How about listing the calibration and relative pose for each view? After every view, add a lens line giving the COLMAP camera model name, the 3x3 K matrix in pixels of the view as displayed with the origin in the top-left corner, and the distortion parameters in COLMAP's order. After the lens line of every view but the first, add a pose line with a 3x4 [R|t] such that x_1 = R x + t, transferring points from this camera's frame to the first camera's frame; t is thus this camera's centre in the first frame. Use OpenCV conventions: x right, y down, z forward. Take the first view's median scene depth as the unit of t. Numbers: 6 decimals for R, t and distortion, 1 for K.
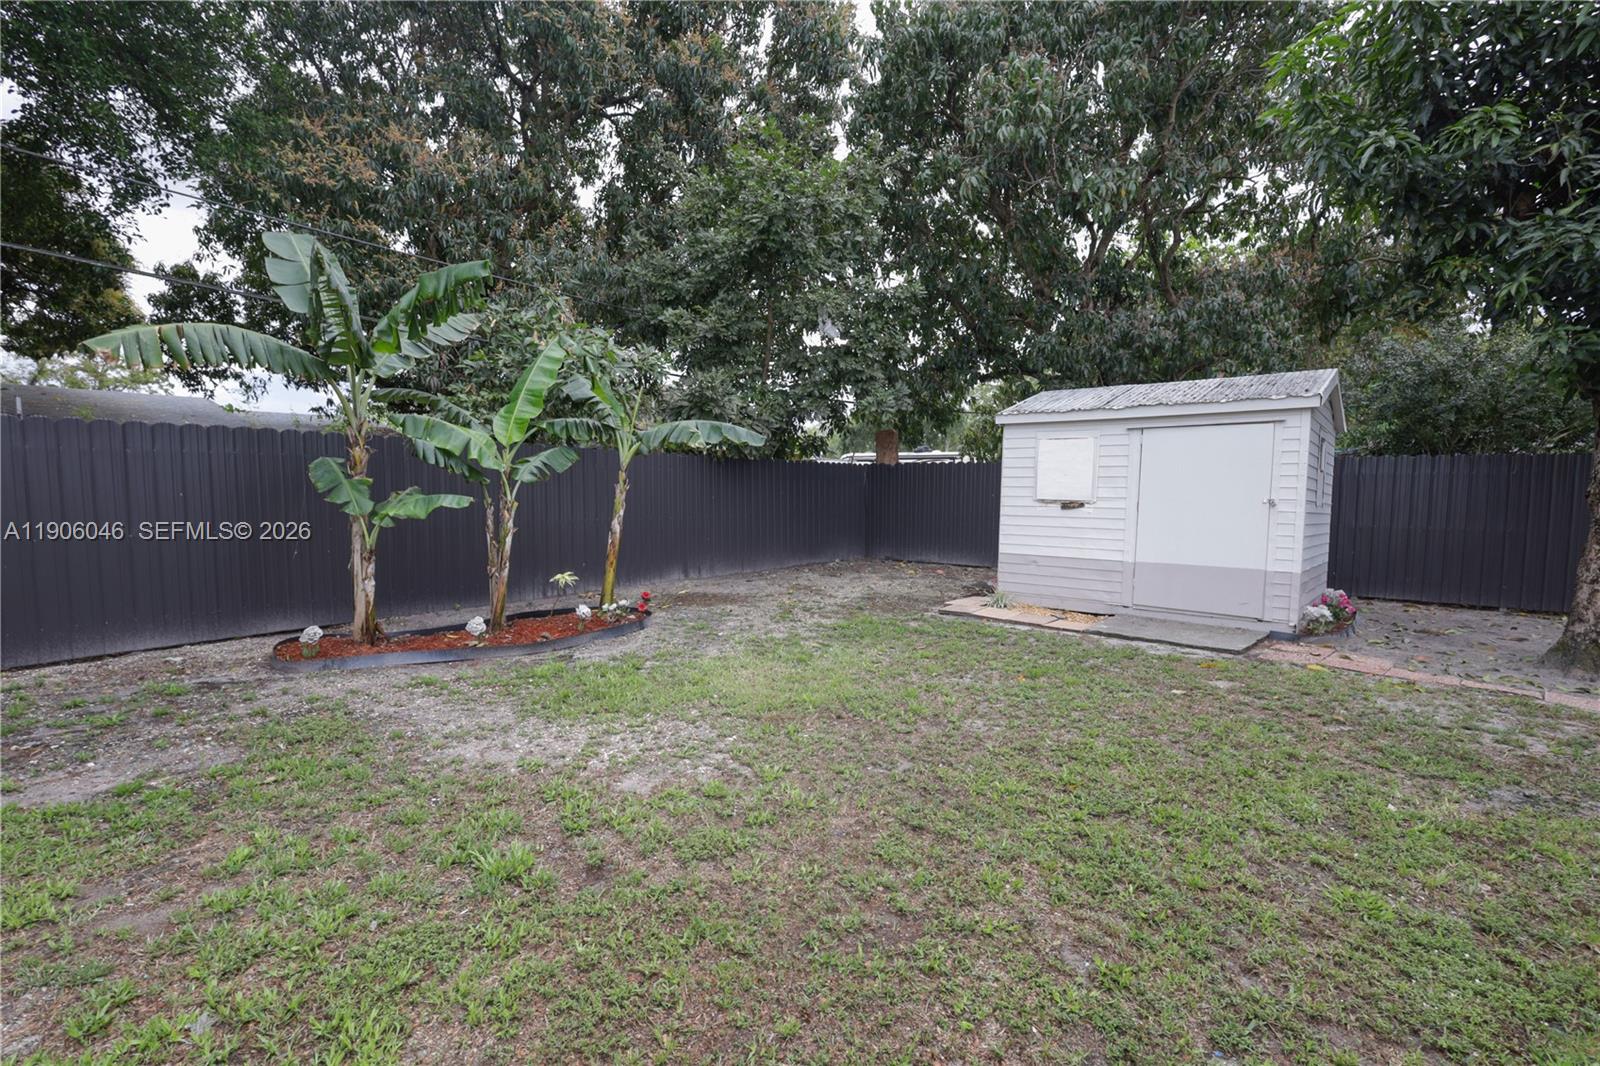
lens RADIAL K [[737.5, 0, 806.0], [0, 737.5, 551.4], [0, 0, 1]] dist [-0.001641, -0.000968]
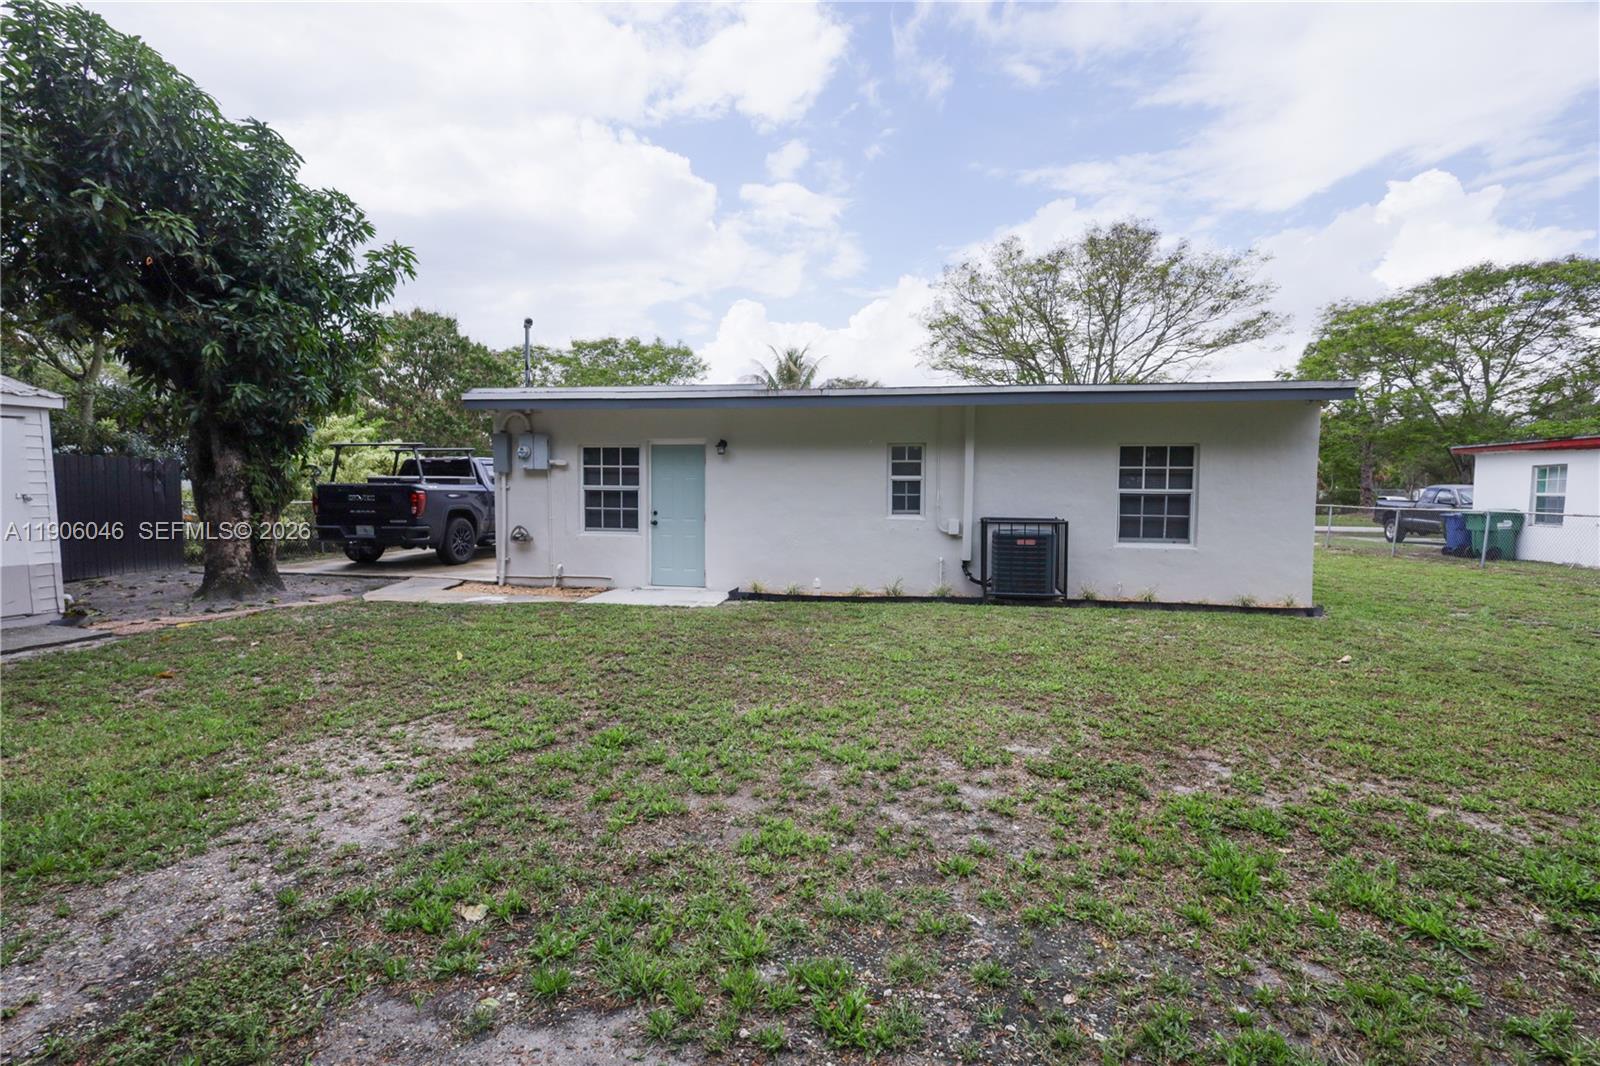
lens RADIAL K [[737.5, 0, 806.0], [0, 737.5, 551.4], [0, 0, 1]] dist [-0.001641, -0.000968]
pose [[-0.473503, -0.087016, 0.876484, -1.125222], [0.070084, 0.988231, 0.135972, -0.079604], [-0.878000, 0.125810, -0.461832, 0.769915]]
